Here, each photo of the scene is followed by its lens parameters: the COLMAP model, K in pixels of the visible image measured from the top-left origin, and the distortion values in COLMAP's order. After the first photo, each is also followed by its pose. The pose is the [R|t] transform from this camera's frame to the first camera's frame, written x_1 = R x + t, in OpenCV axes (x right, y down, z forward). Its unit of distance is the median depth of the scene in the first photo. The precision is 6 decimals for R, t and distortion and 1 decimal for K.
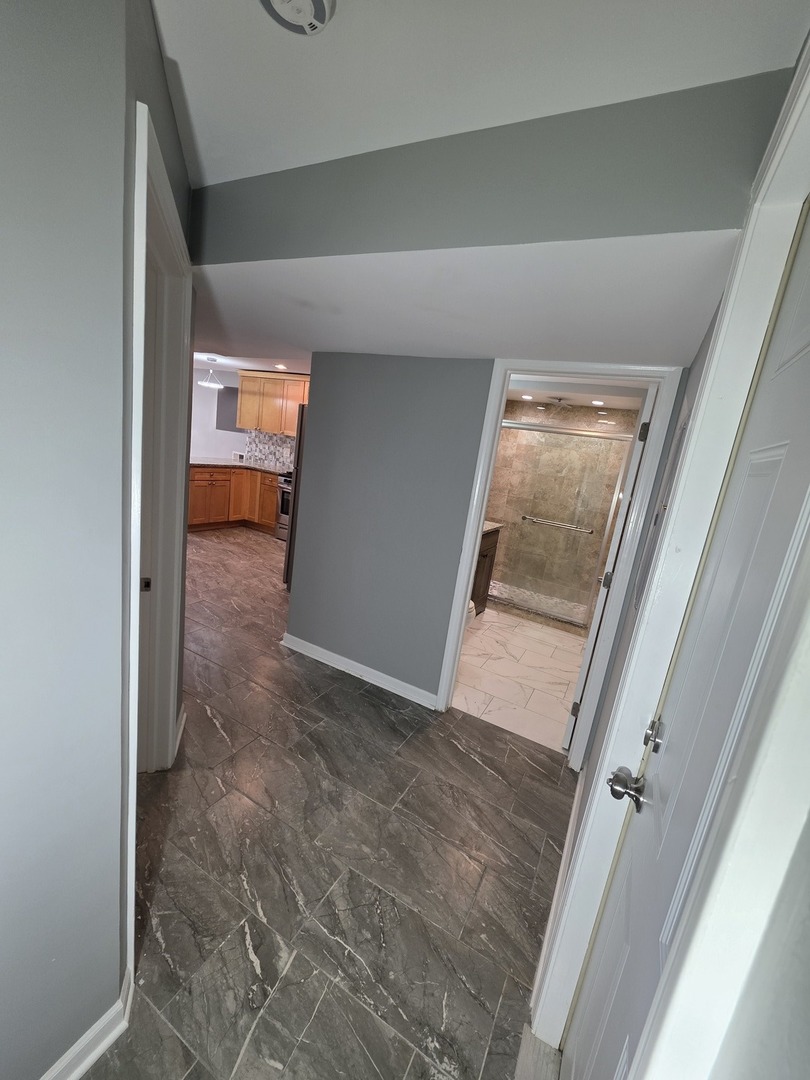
lens RADIAL K [[433.4, 0, 408.8], [0, 433.4, 535.9], [0, 0, 1]] dist [0.002150, 0.000269]
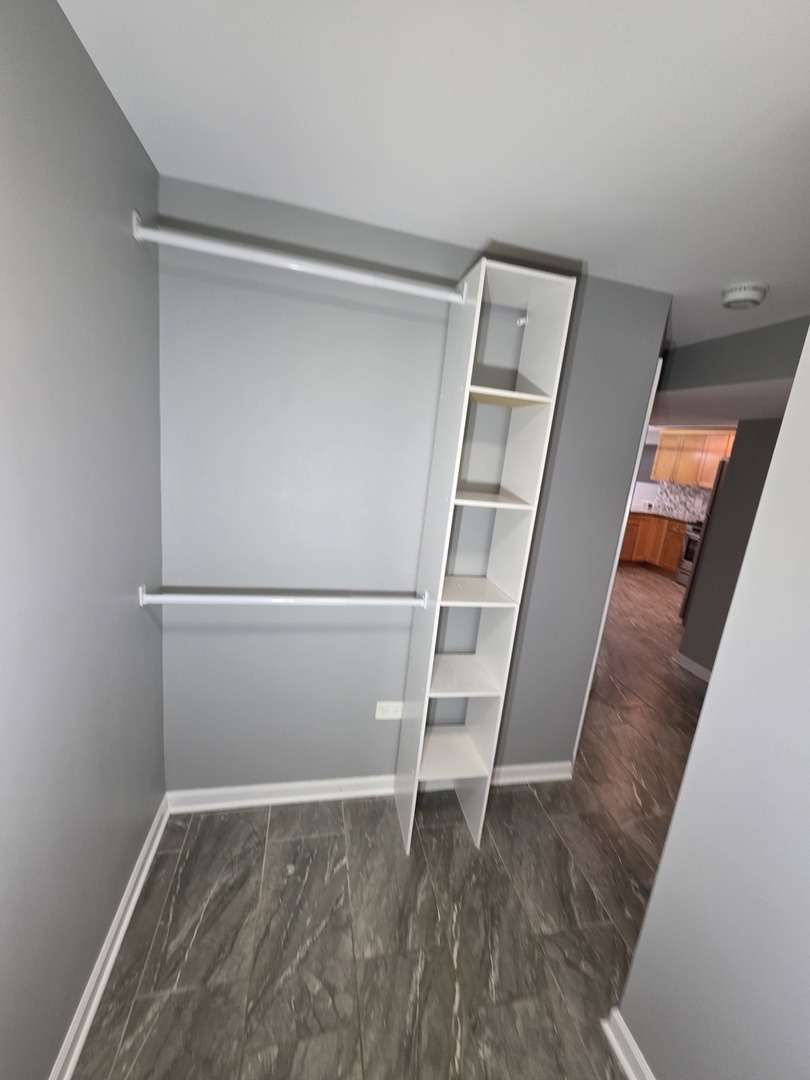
lens RADIAL K [[433.4, 0, 408.8], [0, 433.4, 535.9], [0, 0, 1]] dist [0.002150, 0.000269]
pose [[0.656666, 0.088574, -0.748962, 0.049577], [-0.169690, 0.984968, -0.032295, 0.039078], [0.734844, 0.148298, 0.661825, -0.196297]]
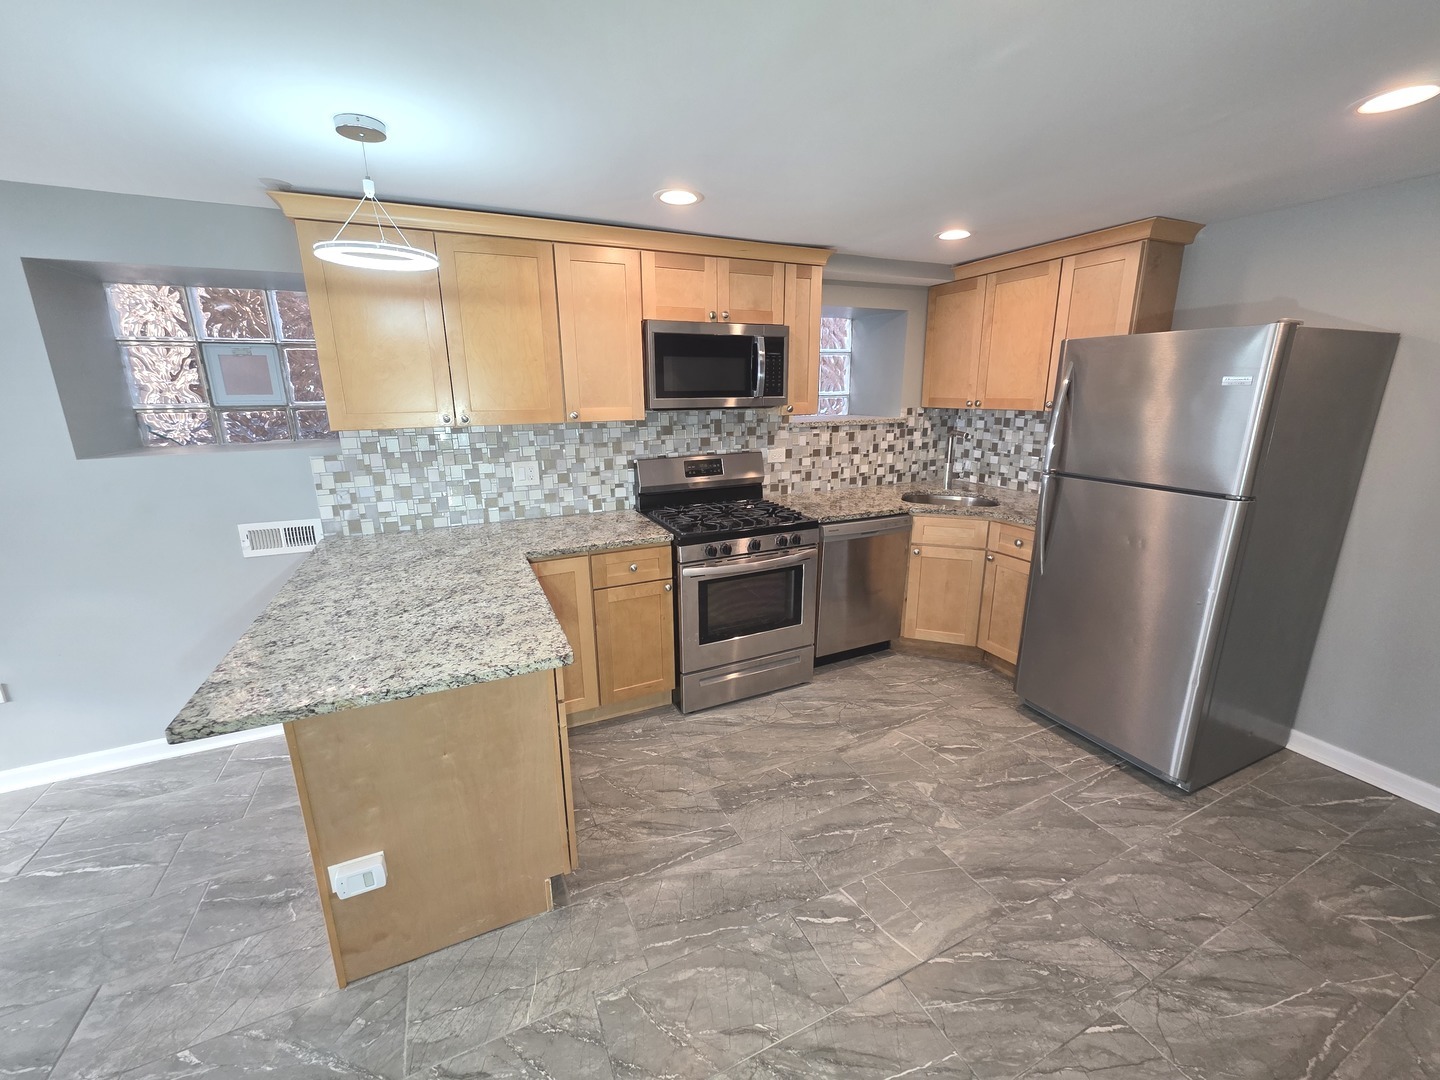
lens RADIAL K [[577.8, 0, 716.9], [0, 577.8, 531.2], [0, 0, 1]] dist [0.002150, 0.000269]
pose [[0.587632, -0.336536, 0.735820, -0.591430], [0.258705, 0.939809, 0.223229, -0.234681], [-0.766655, 0.059183, 0.639325, 0.675385]]
